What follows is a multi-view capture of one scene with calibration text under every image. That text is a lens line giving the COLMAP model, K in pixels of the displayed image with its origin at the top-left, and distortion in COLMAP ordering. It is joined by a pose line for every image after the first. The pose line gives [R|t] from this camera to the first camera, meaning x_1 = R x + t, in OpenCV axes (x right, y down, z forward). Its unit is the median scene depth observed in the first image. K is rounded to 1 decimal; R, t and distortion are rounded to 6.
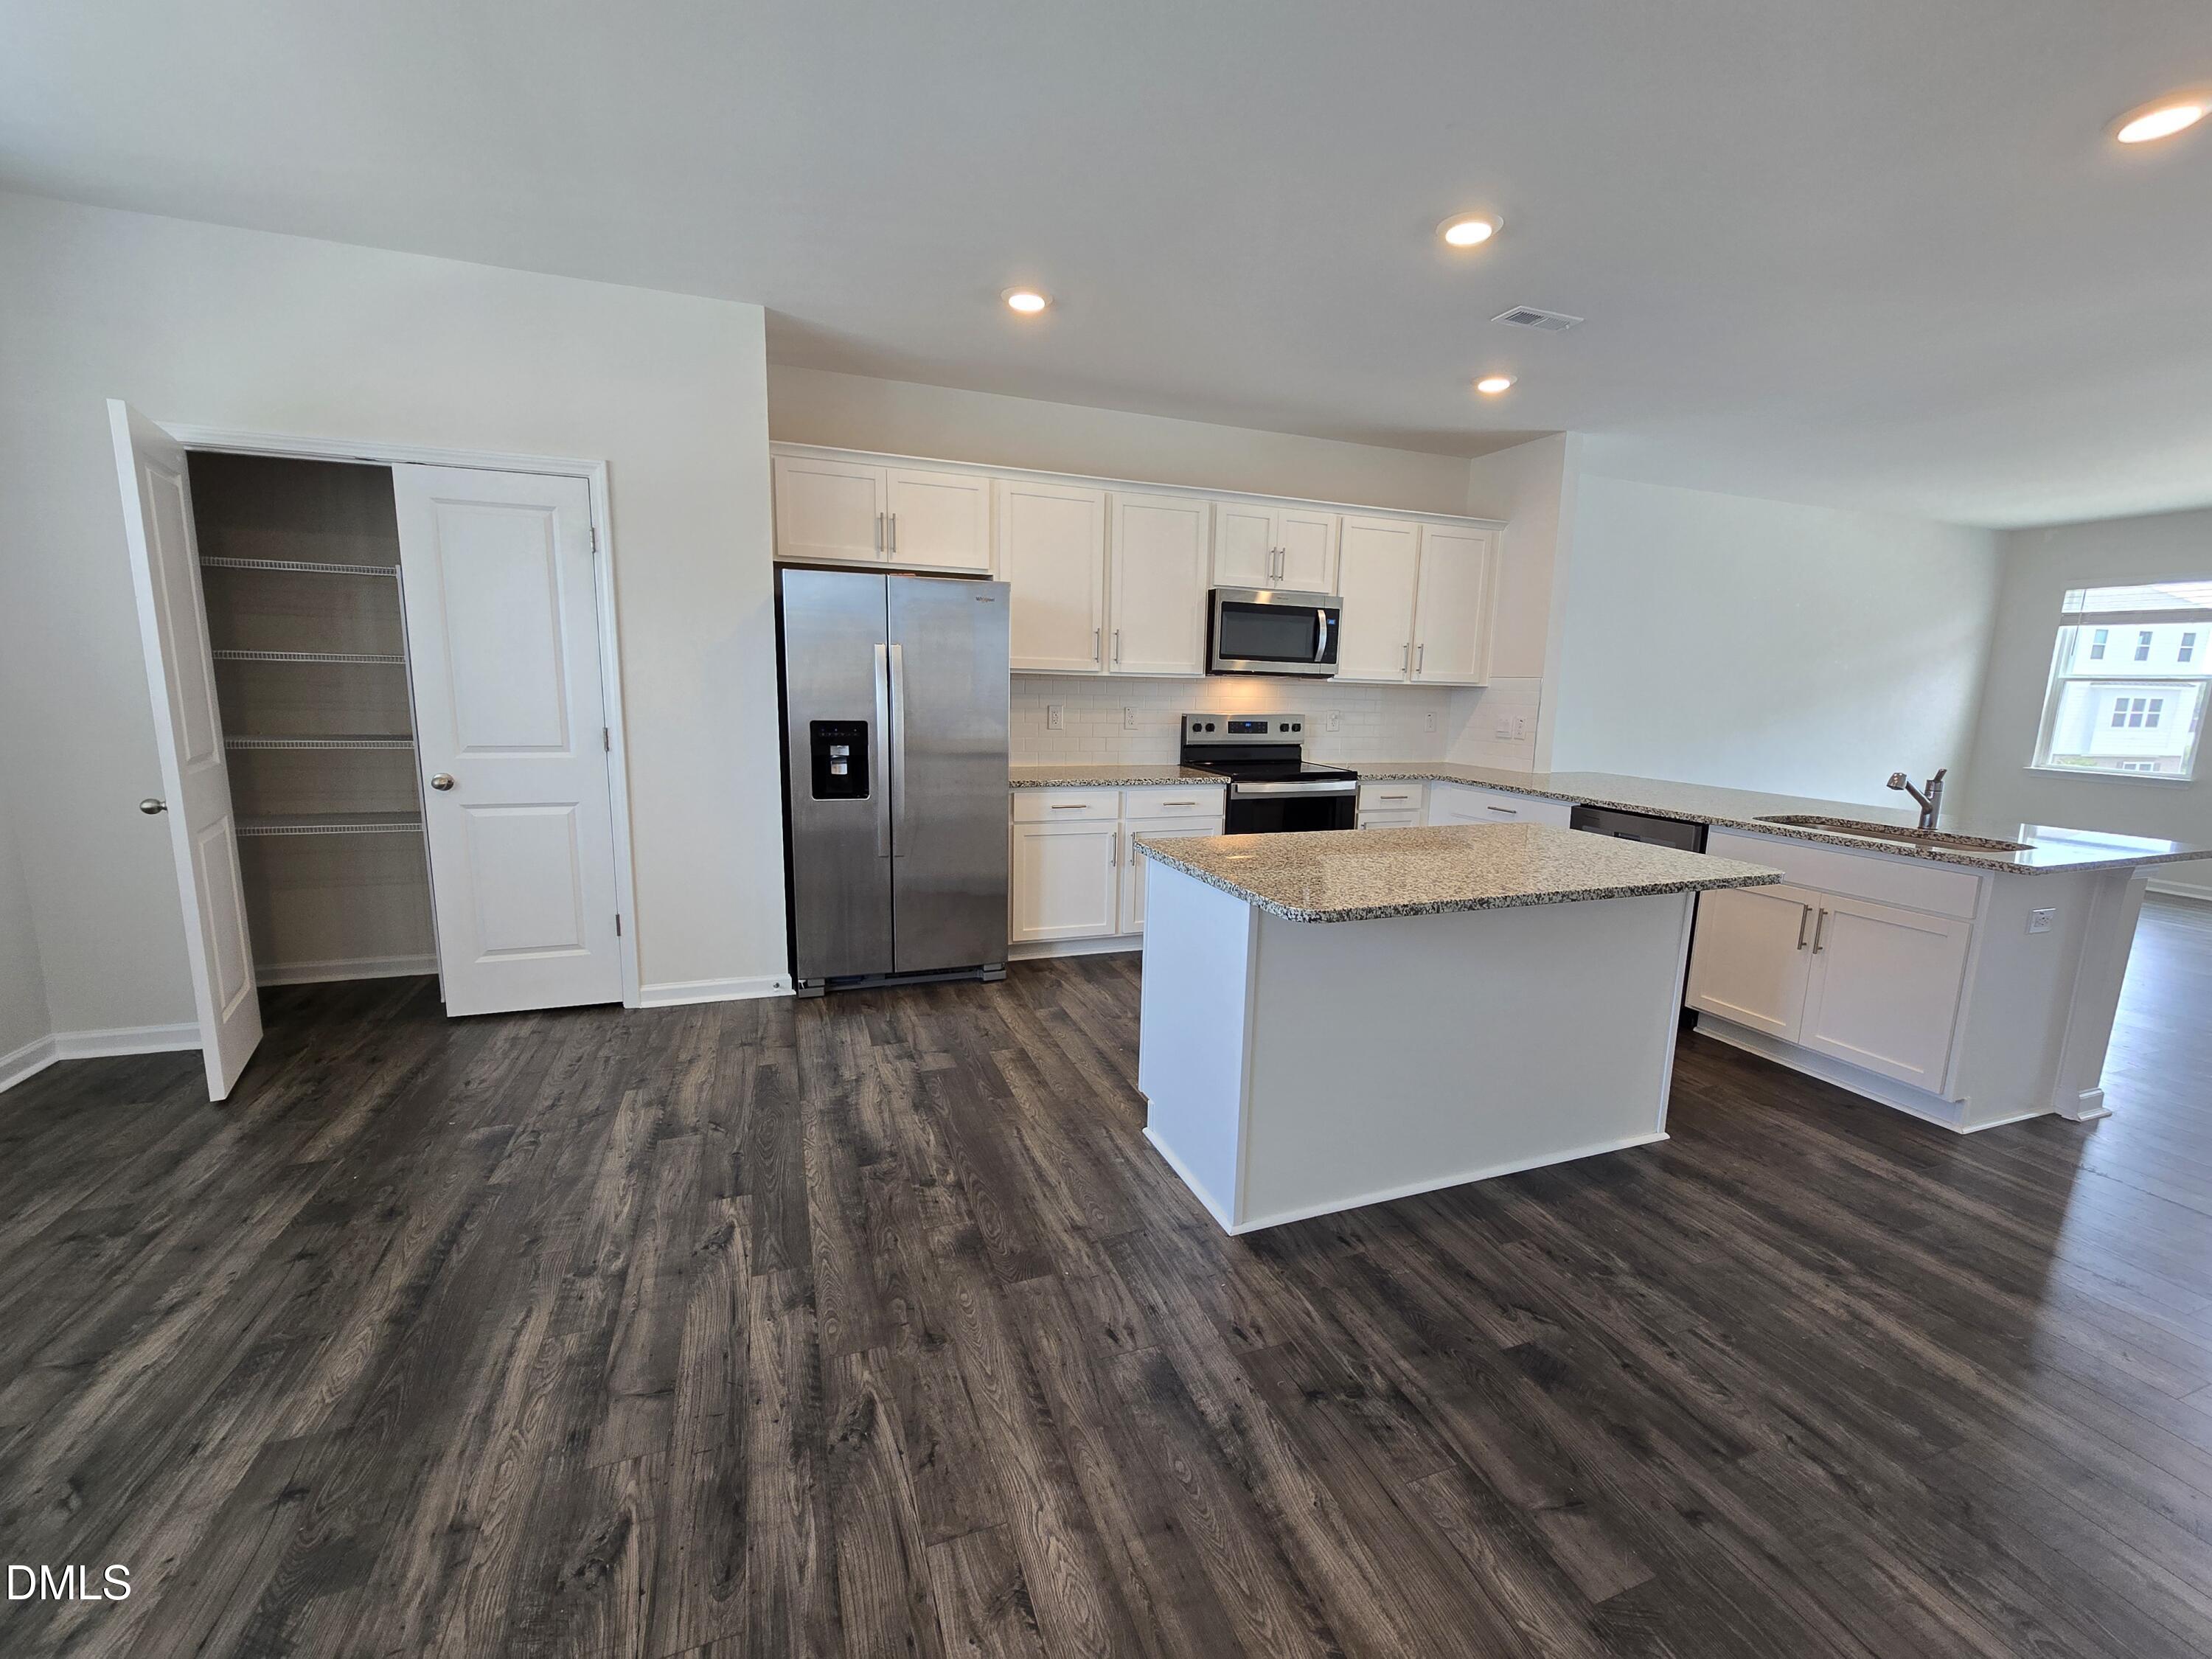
lens RADIAL K [[901.4, 0, 1106.0], [0, 901.4, 829.5], [0, 0, 1]] dist [0.000187, 0.000049]
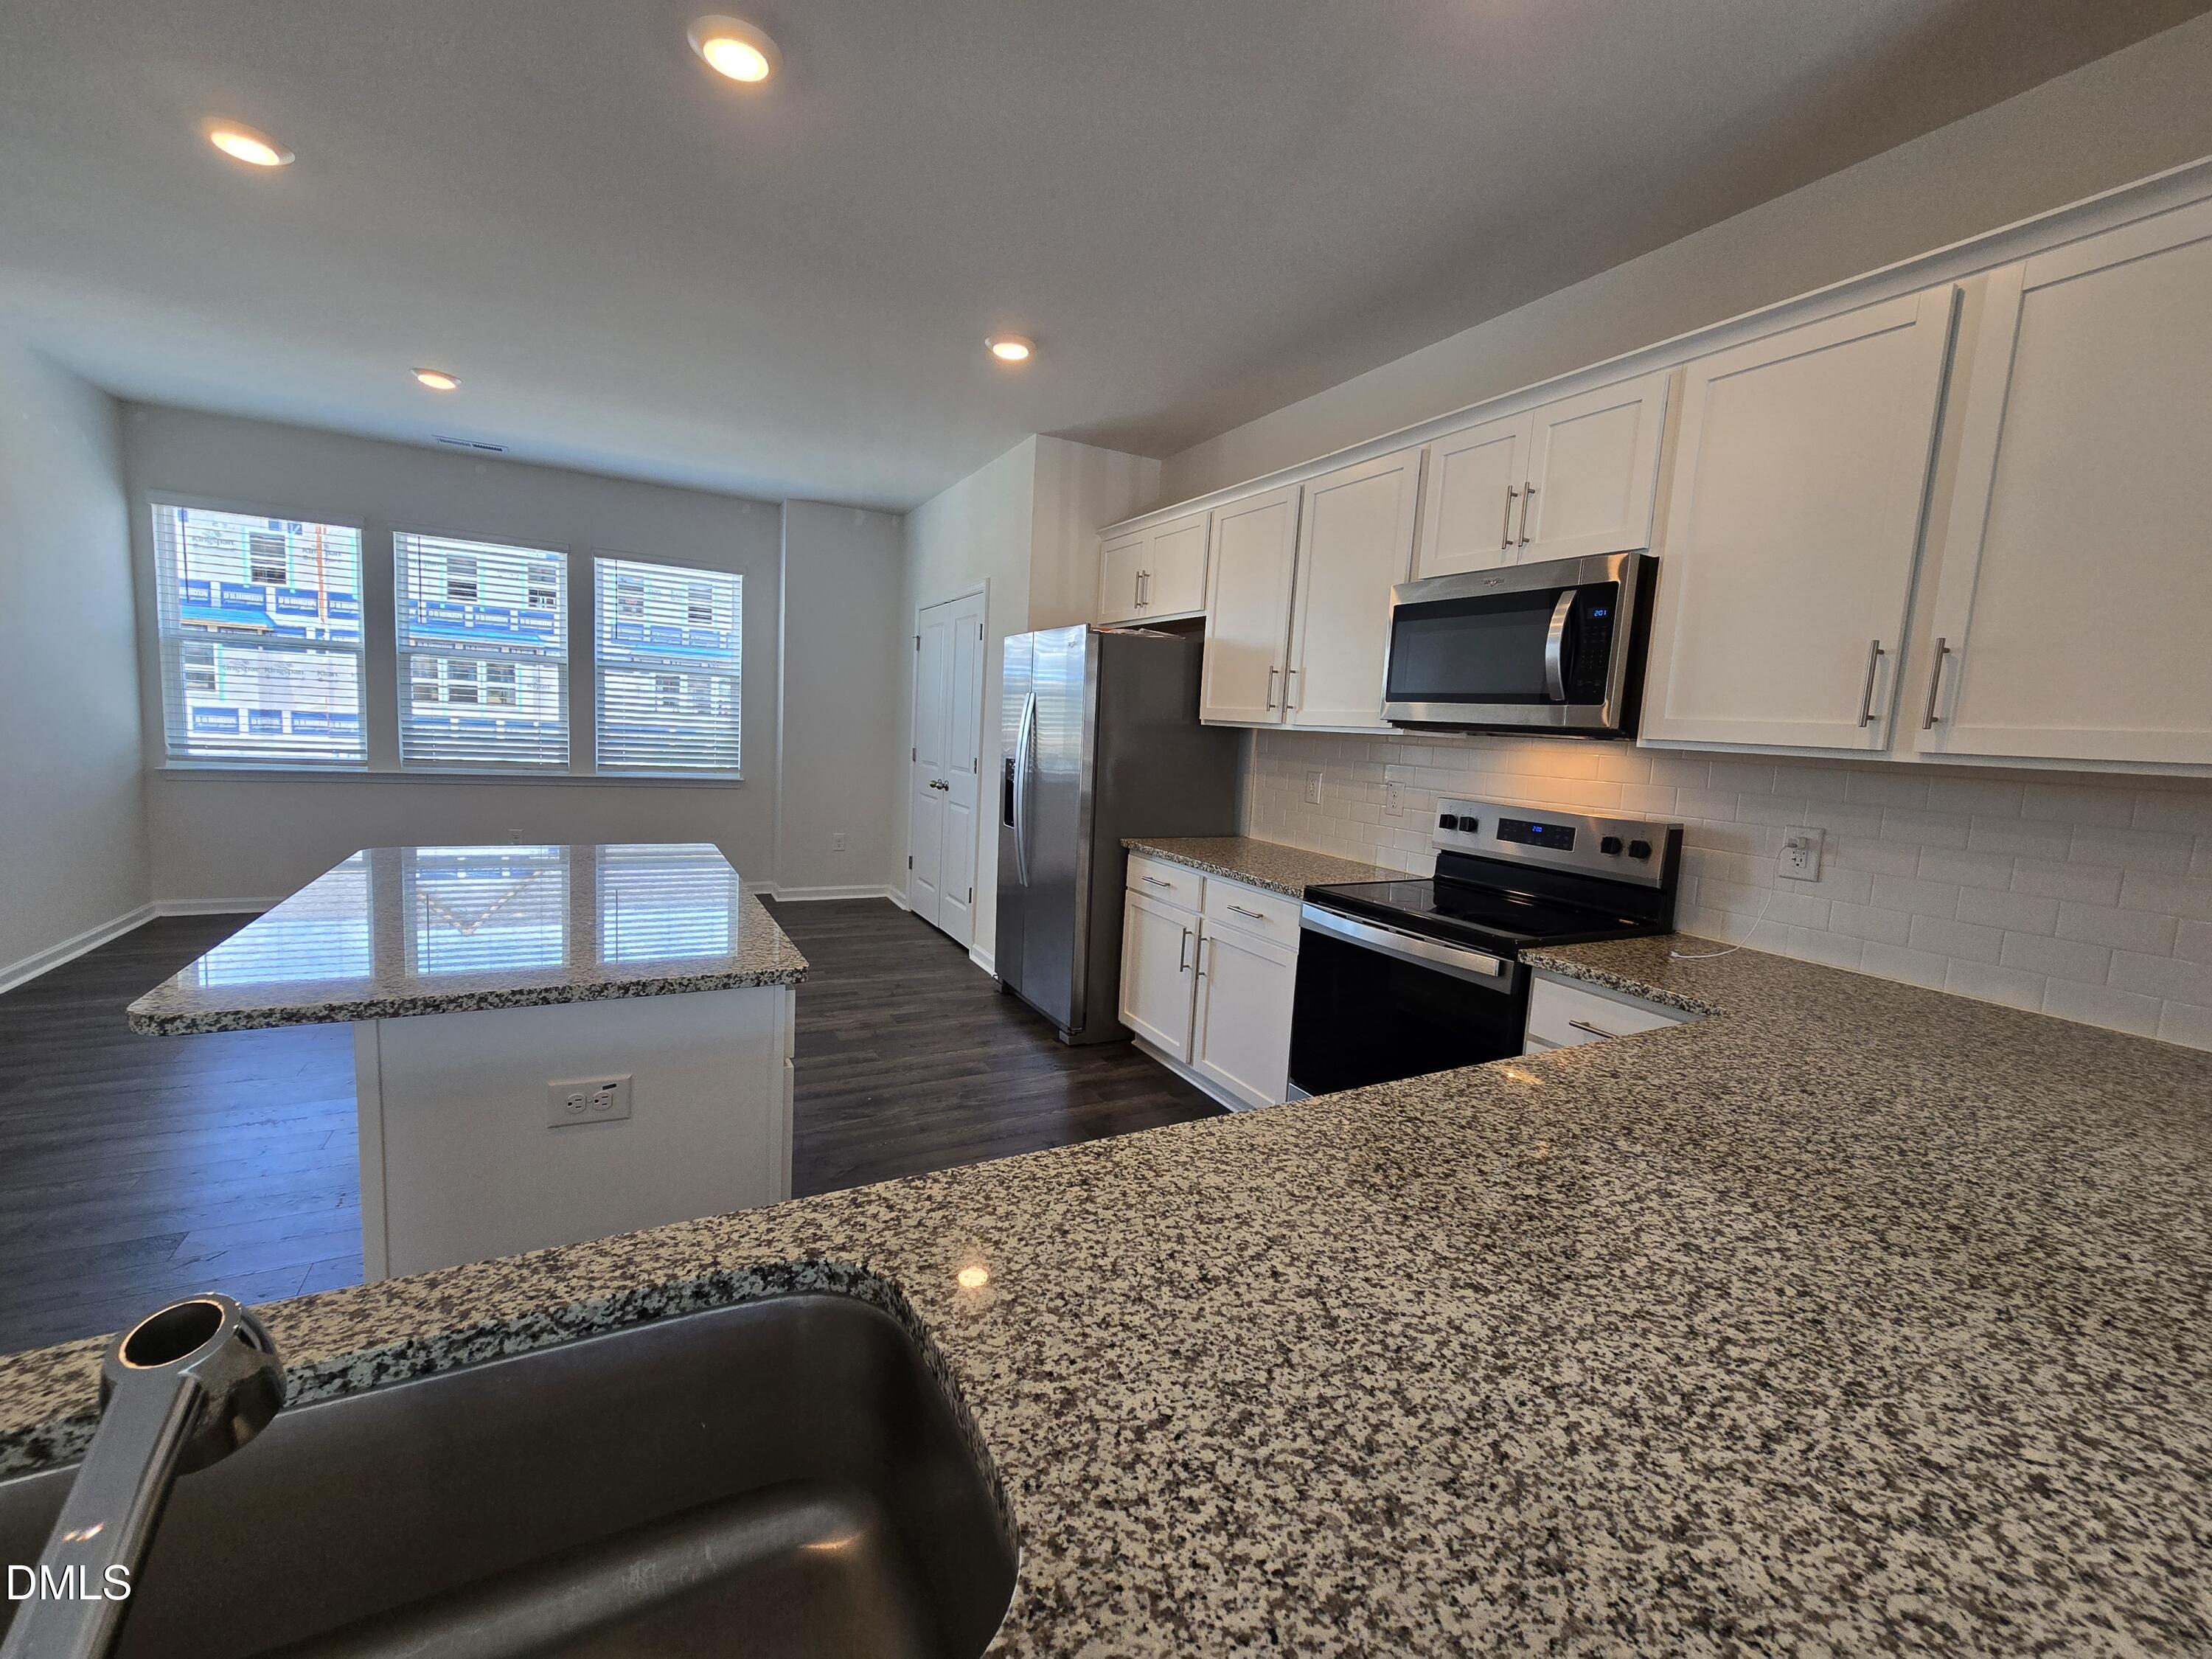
lens RADIAL K [[901.4, 0, 1106.0], [0, 901.4, 829.5], [0, 0, 1]] dist [0.000187, 0.000049]
pose [[0.141302, 0.100832, -0.984818, 0.706160], [-0.210462, 0.975118, 0.069642, -0.111836], [0.967336, 0.197426, 0.159007, 0.759883]]
